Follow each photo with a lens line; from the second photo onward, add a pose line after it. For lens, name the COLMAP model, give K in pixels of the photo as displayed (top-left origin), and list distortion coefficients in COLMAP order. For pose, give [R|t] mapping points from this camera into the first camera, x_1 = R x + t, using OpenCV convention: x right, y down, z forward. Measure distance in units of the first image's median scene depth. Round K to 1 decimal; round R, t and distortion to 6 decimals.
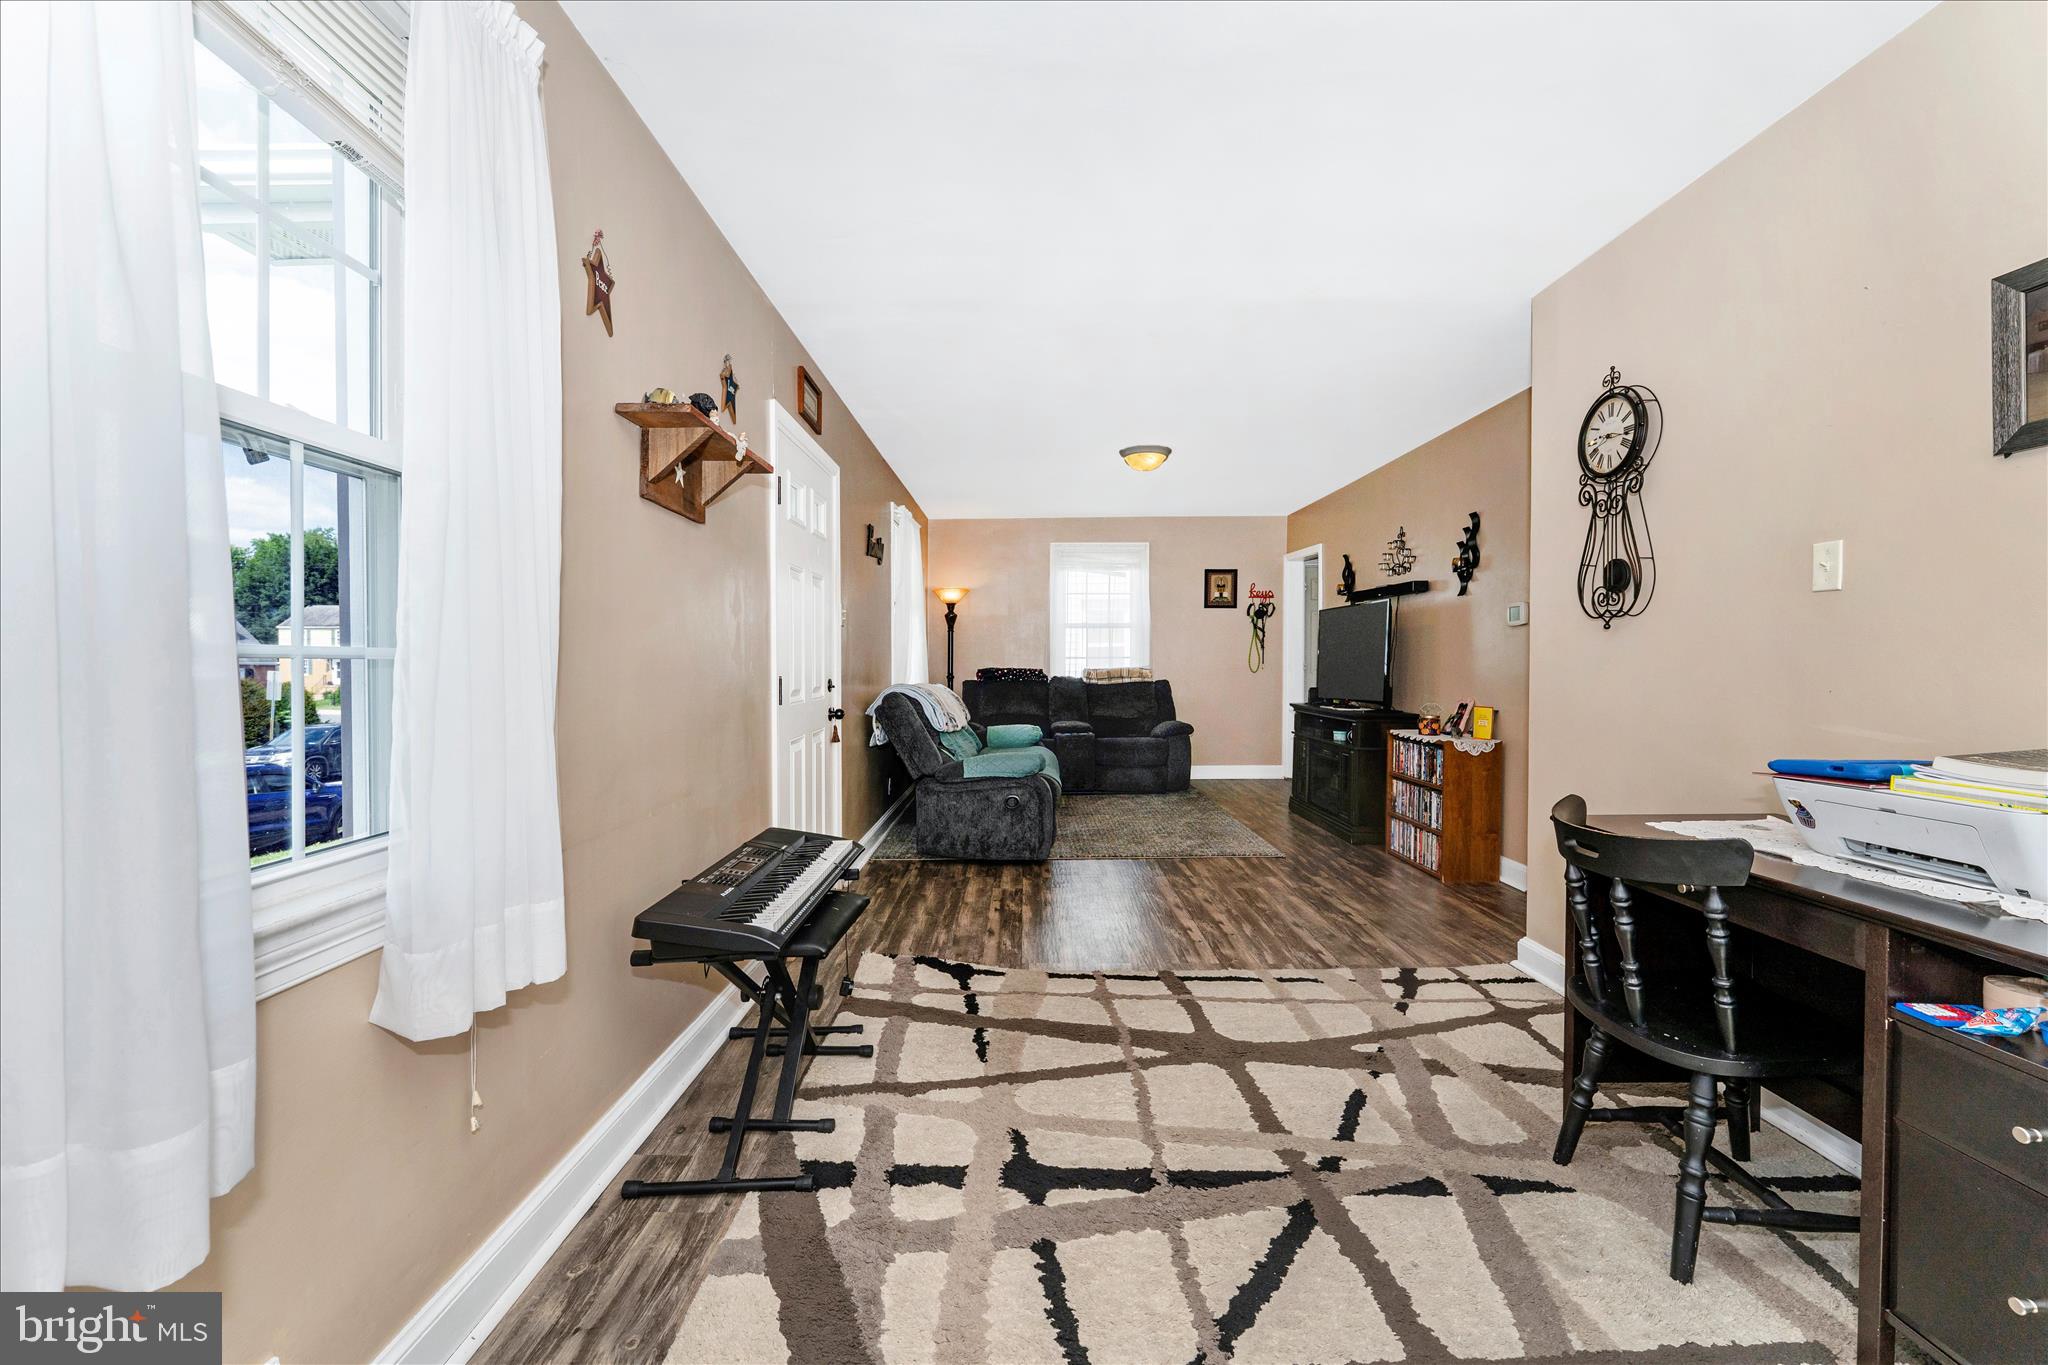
lens RADIAL K [[825.7, 0, 992.7], [0, 825.7, 687.7], [0, 0, 1]] dist [0.001488, 0.000101]
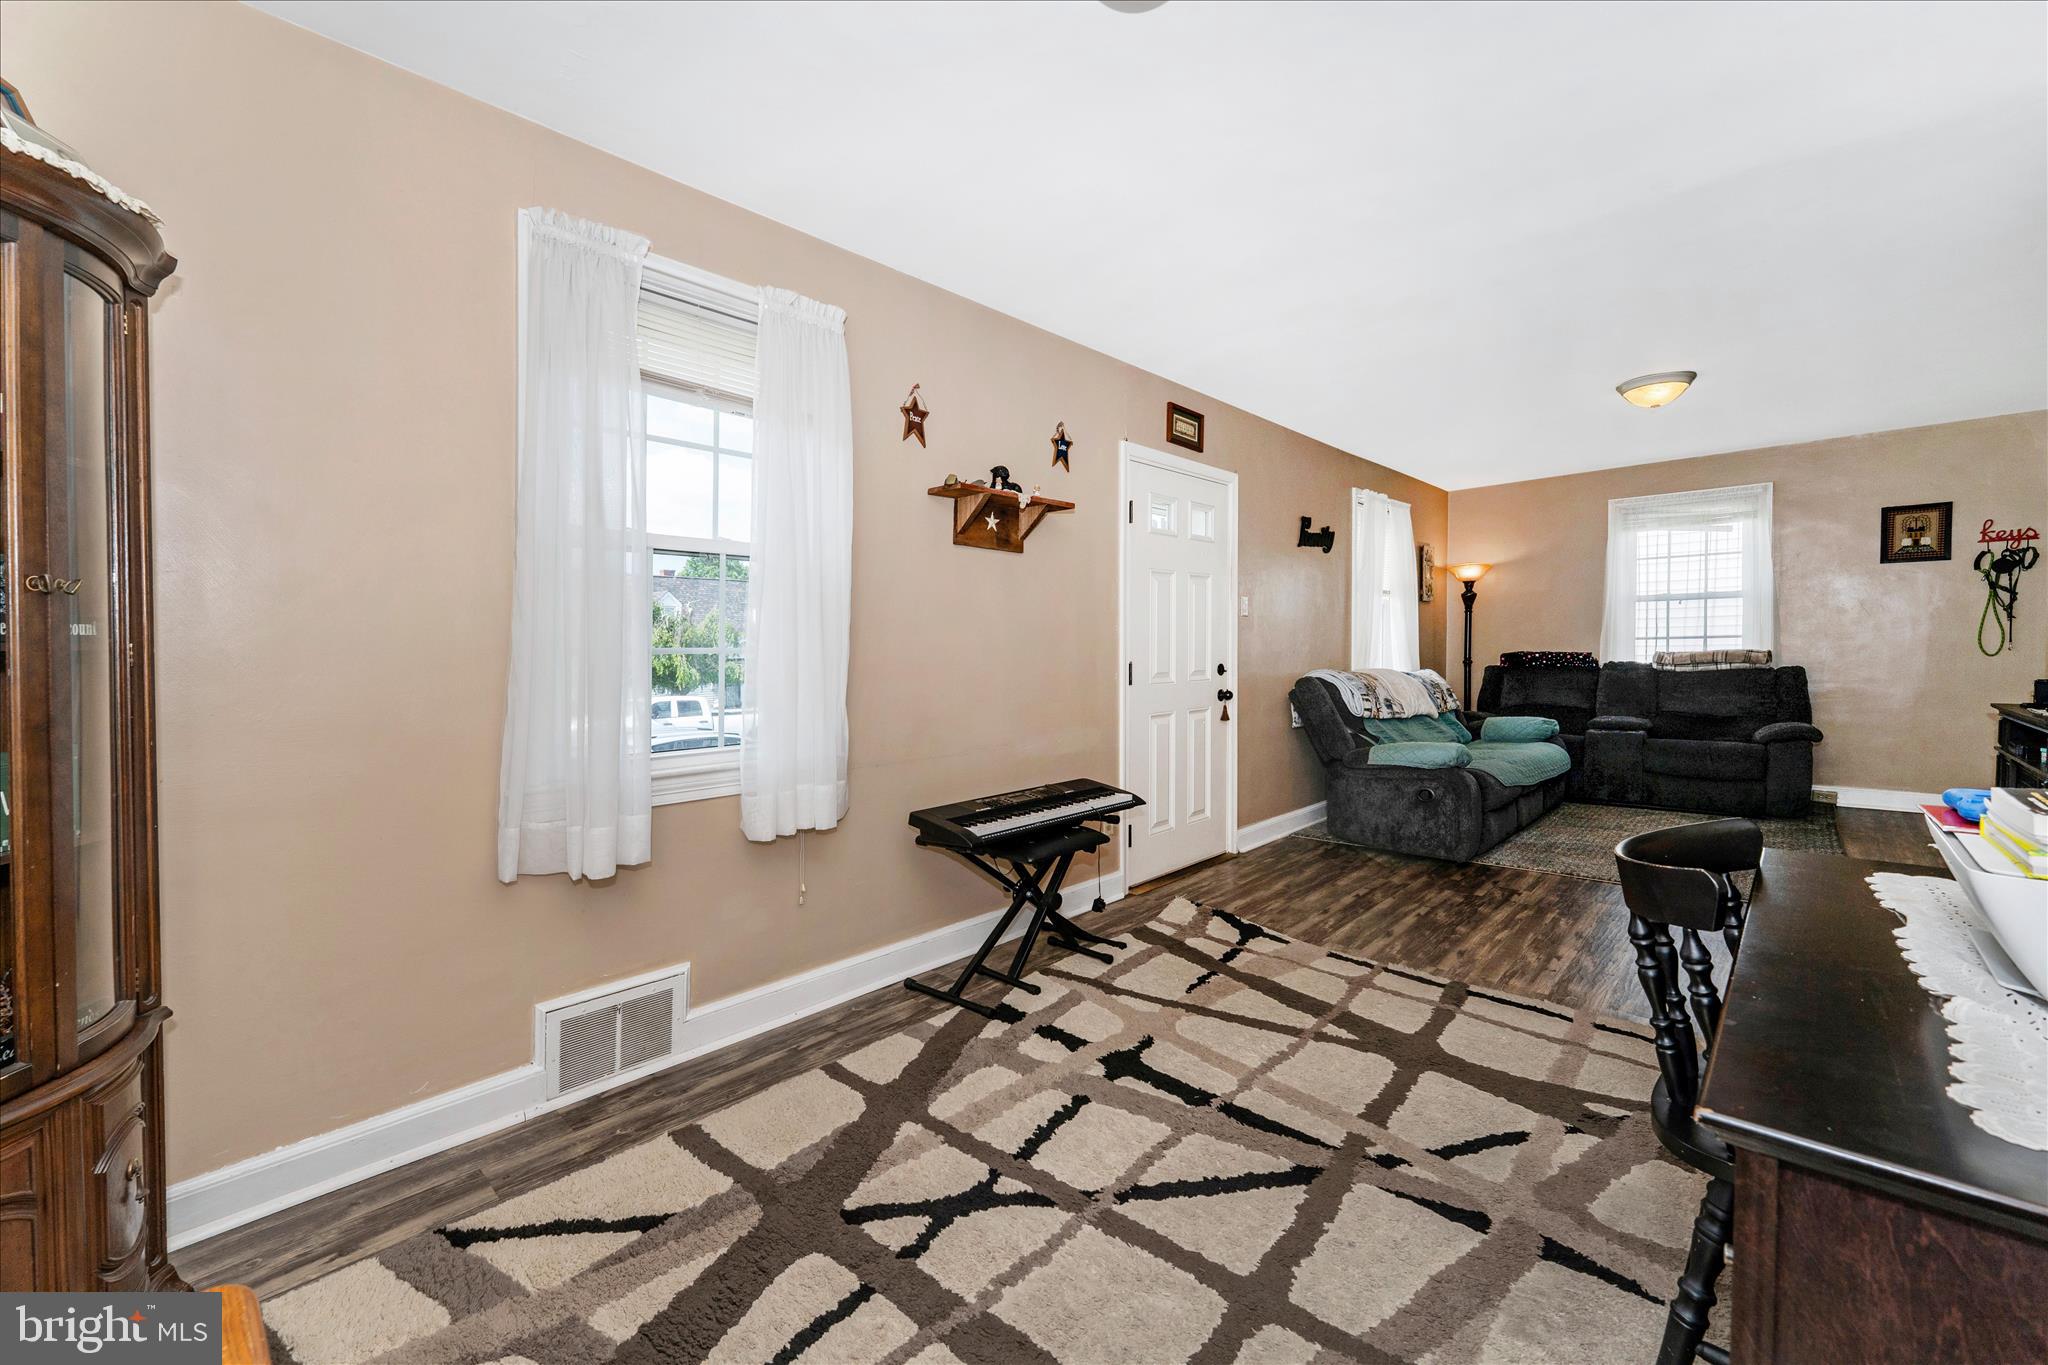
lens RADIAL K [[801.1, 0, 991.7], [0, 801.1, 660.4], [0, 0, 1]] dist [0.004485, -0.000991]
pose [[0.725070, -0.000120, -0.688675, 0.447438], [-0.009541, 0.999902, -0.010220, -0.001538], [0.688609, 0.013981, 0.724998, -0.013905]]
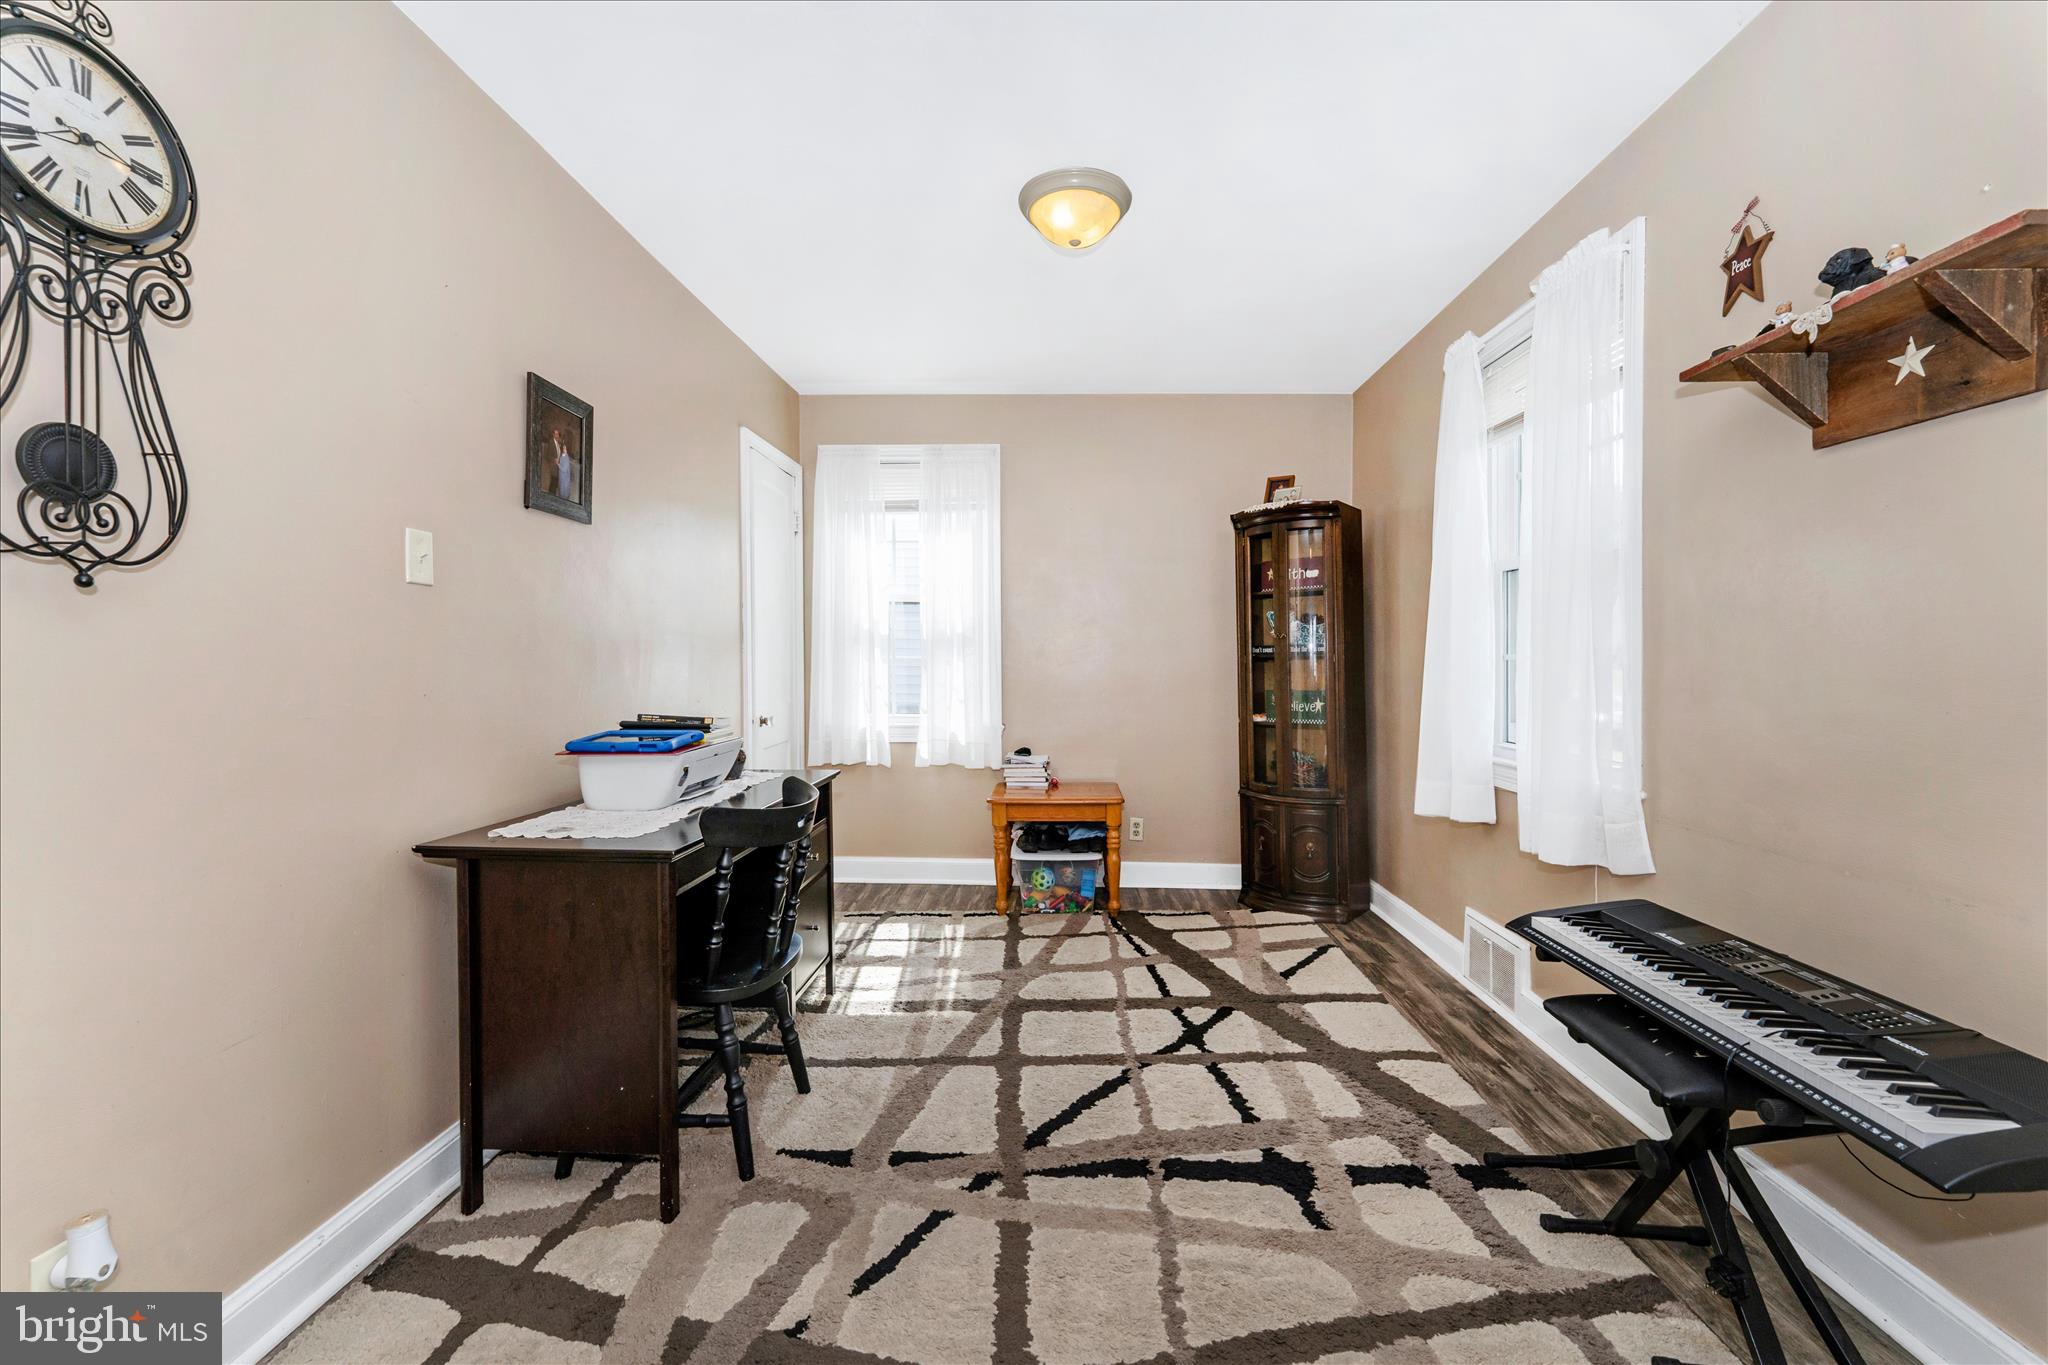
lens RADIAL K [[825.7, 0, 1065.7], [0, 825.7, 641.5], [0, 0, 1]] dist [0.001488, 0.000101]
pose [[-0.999404, -0.000267, -0.034505, 0.211313], [-0.000531, 0.999971, 0.007638, -0.039480], [0.034502, 0.007652, -0.999375, 1.216675]]
